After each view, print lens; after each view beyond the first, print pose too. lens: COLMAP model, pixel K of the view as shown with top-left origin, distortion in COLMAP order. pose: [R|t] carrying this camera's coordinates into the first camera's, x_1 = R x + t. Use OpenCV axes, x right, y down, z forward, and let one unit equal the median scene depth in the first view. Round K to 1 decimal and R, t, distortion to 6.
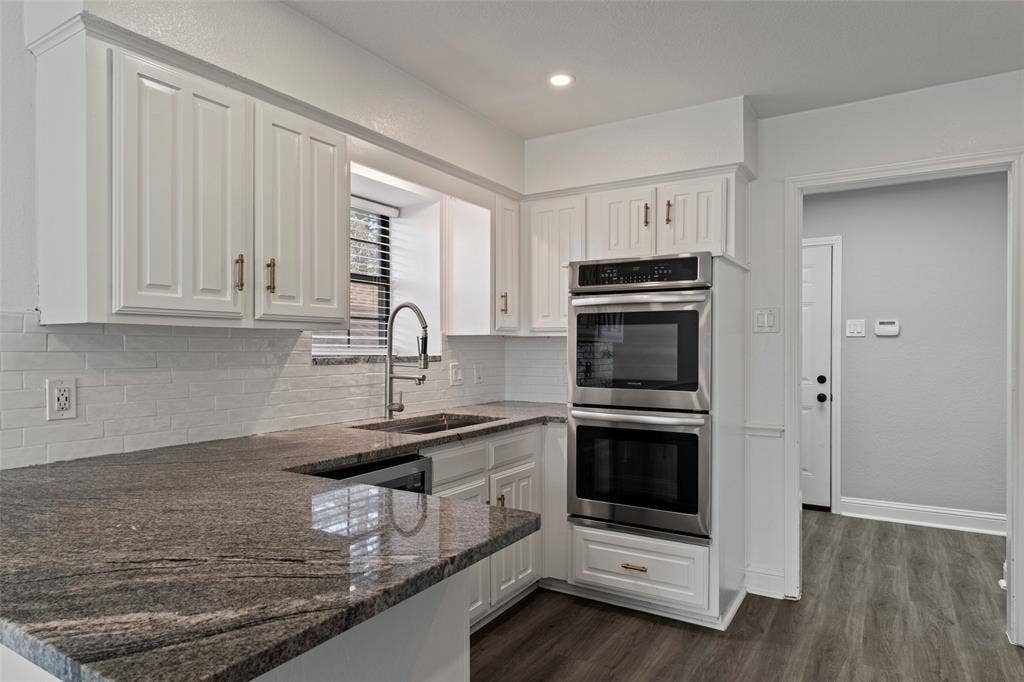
lens RADIAL K [[596.2, 0, 510.1], [0, 596.2, 345.3], [0, 0, 1]] dist [0.005602, -0.000188]
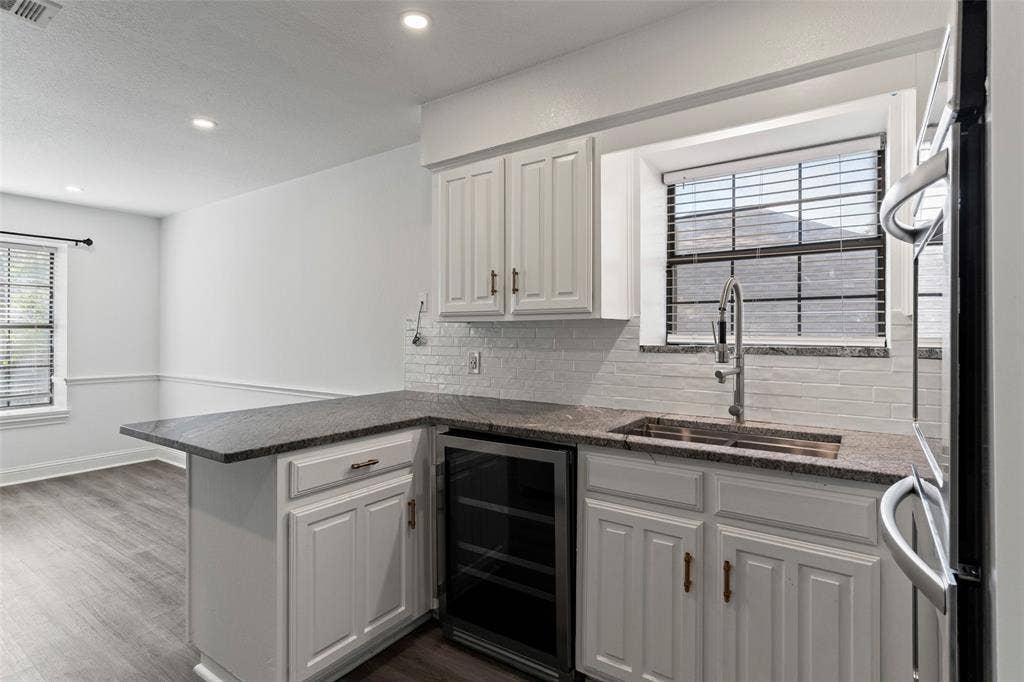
lens RADIAL K [[512.9, 0, 510.8], [0, 512.9, 333.8], [0, 0, 1]] dist [0.002398, -0.002369]
pose [[-0.061988, -0.004620, -0.998066, 0.760187], [0.003063, 0.999984, -0.004819, 0.006658], [0.998072, -0.003356, -0.061973, 1.091142]]
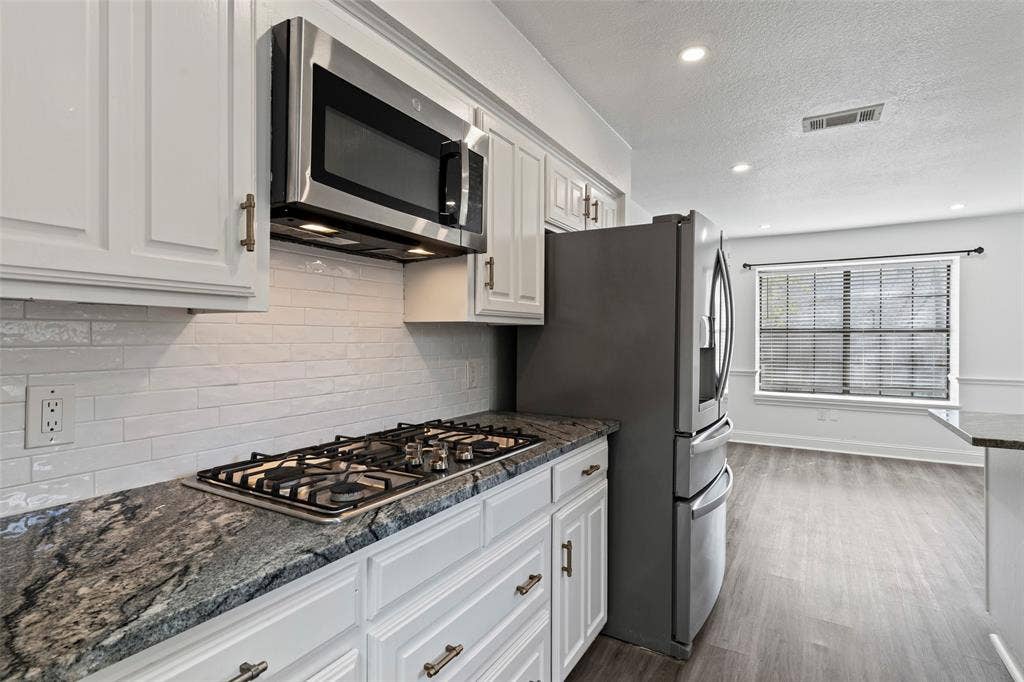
lens RADIAL K [[512.9, 0, 503.9], [0, 512.9, 341.8], [0, 0, 1]] dist [0.002398, -0.002369]
pose [[-0.999982, -0.003899, -0.004455, 0.855894], [-0.003908, 0.999991, 0.001856, 0.017956], [0.004448, 0.001873, -0.999988, 1.499780]]
